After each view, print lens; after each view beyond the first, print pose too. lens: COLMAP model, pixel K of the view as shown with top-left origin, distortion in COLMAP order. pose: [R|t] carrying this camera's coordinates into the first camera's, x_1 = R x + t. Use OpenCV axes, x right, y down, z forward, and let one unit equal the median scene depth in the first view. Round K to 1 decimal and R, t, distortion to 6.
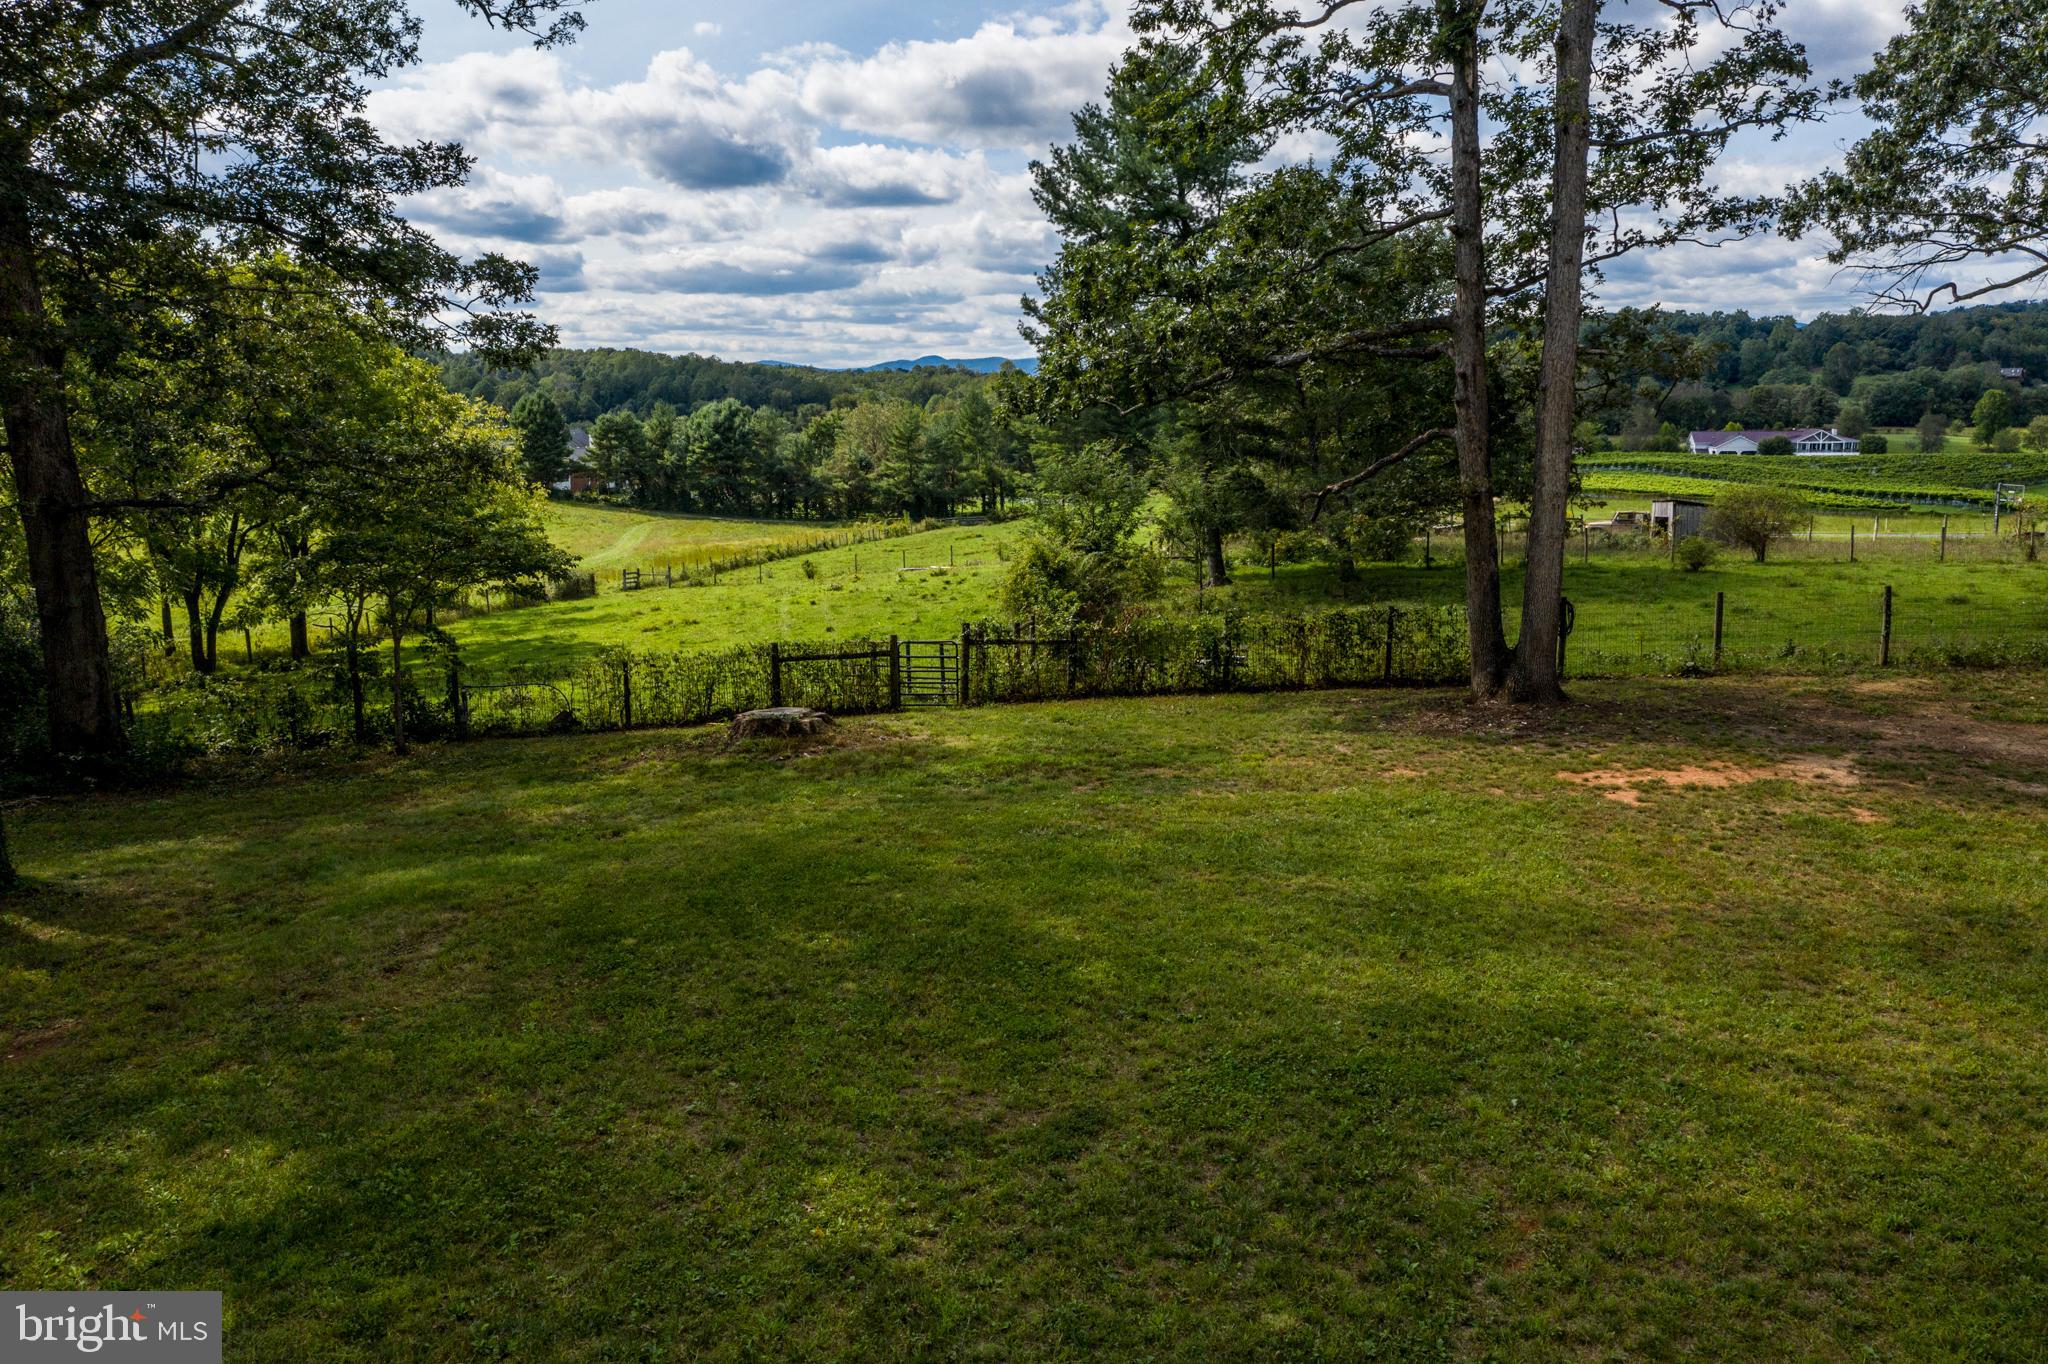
lens RADIAL K [[1490.4, 0, 1023.4], [0, 1490.4, 722.7], [0, 0, 1]] dist [0.003762, -0.000499]
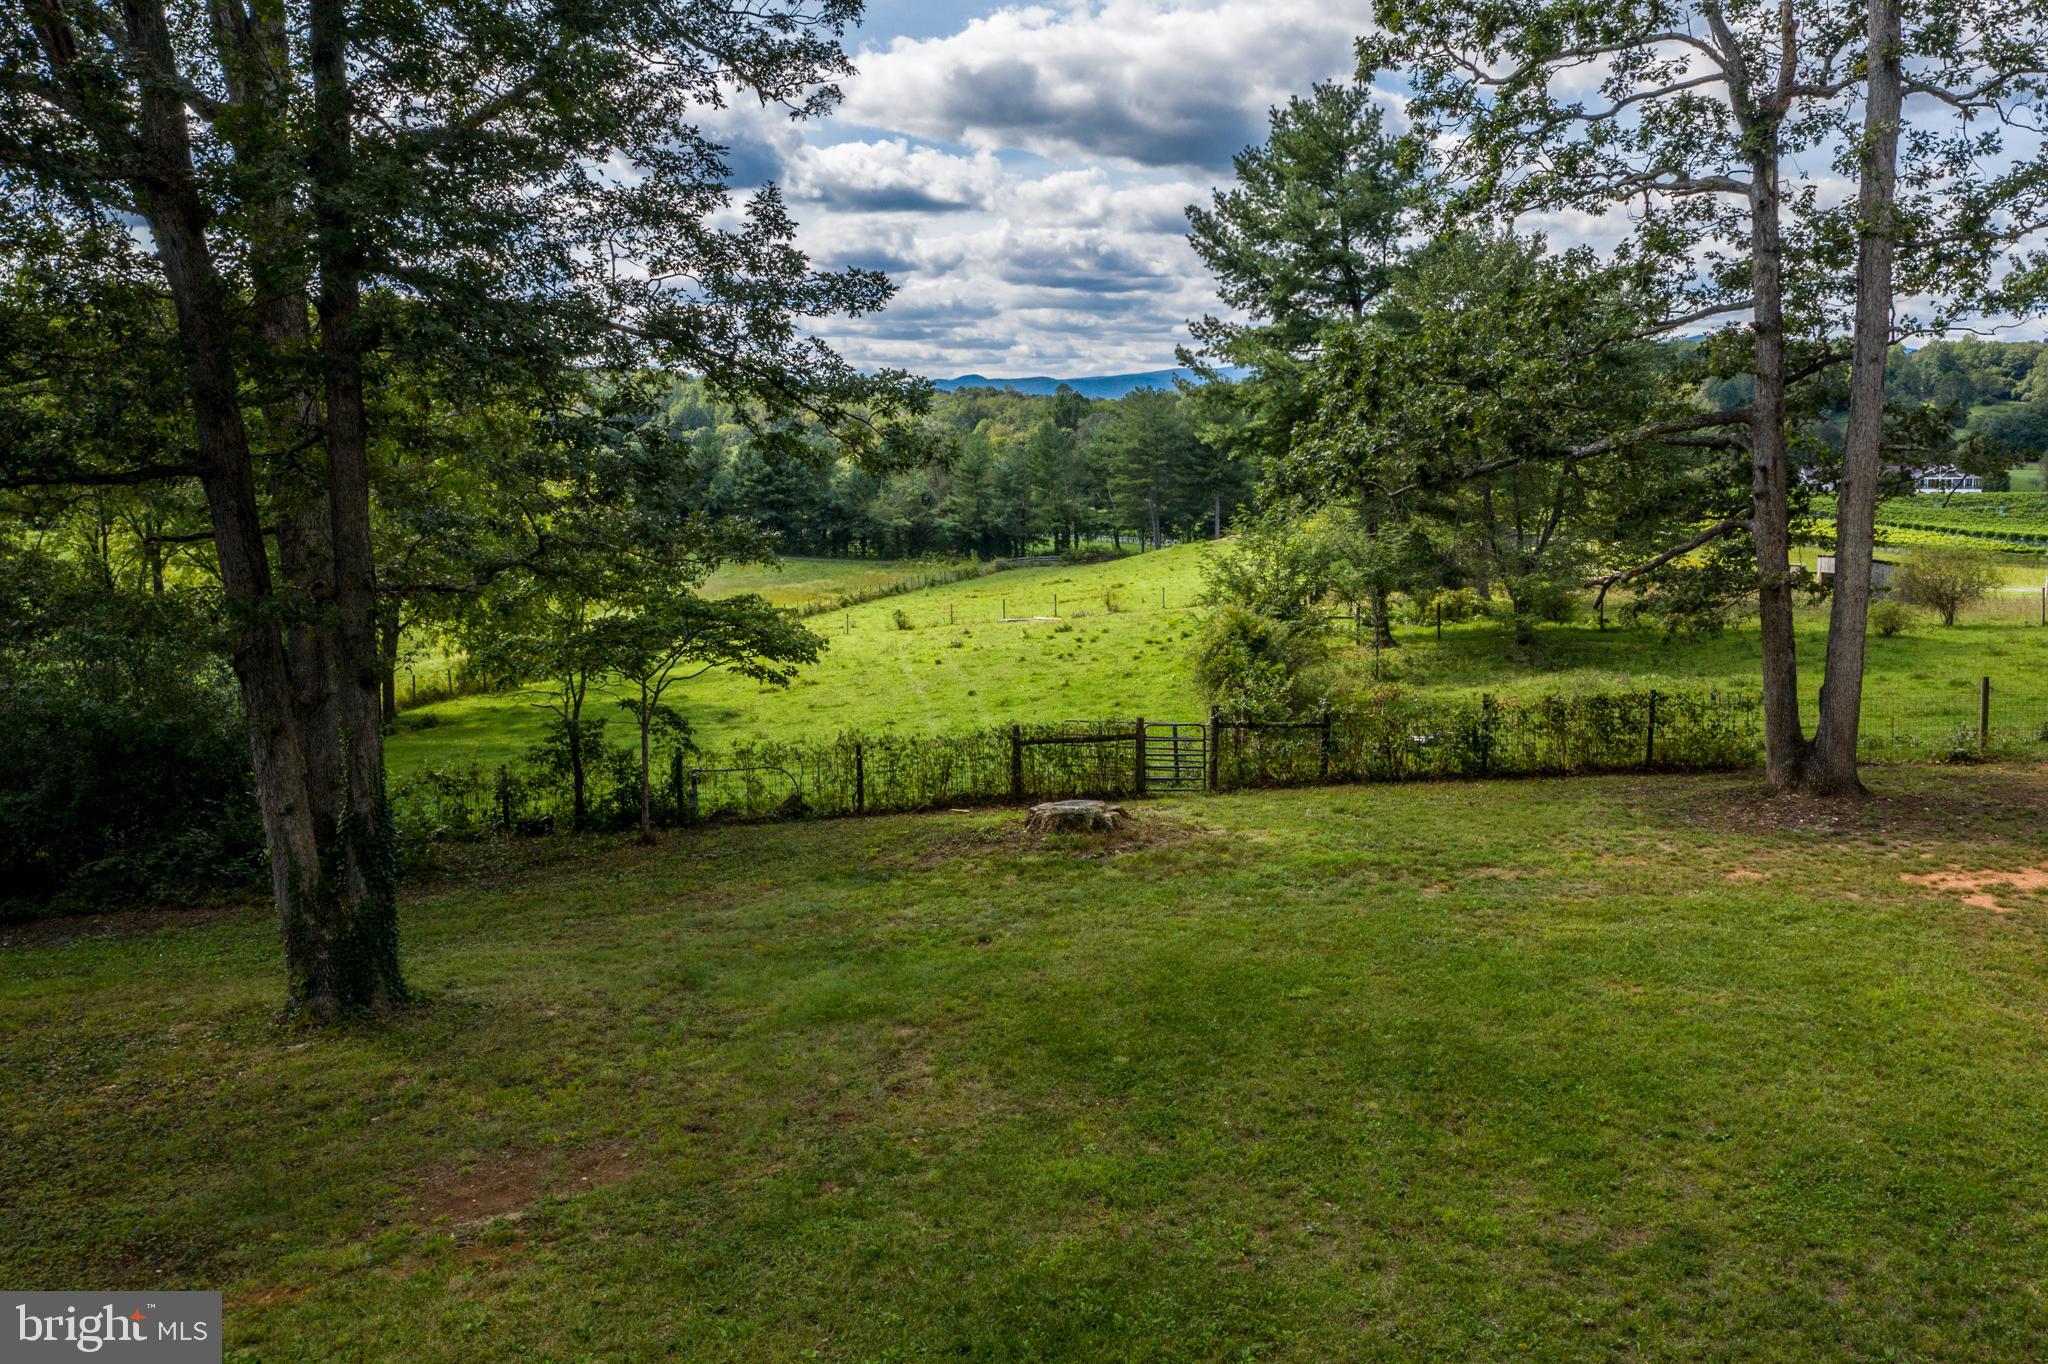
lens RADIAL K [[1679.4, 0, 1024.0], [0, 1679.4, 682.0], [0, 0, 1]] dist [0.000943, -0.003017]
pose [[0.999702, 0.002672, 0.024258, -0.187844], [-0.001526, 0.998886, -0.047163, -0.030326], [-0.024357, 0.047112, 0.998593, -0.085829]]
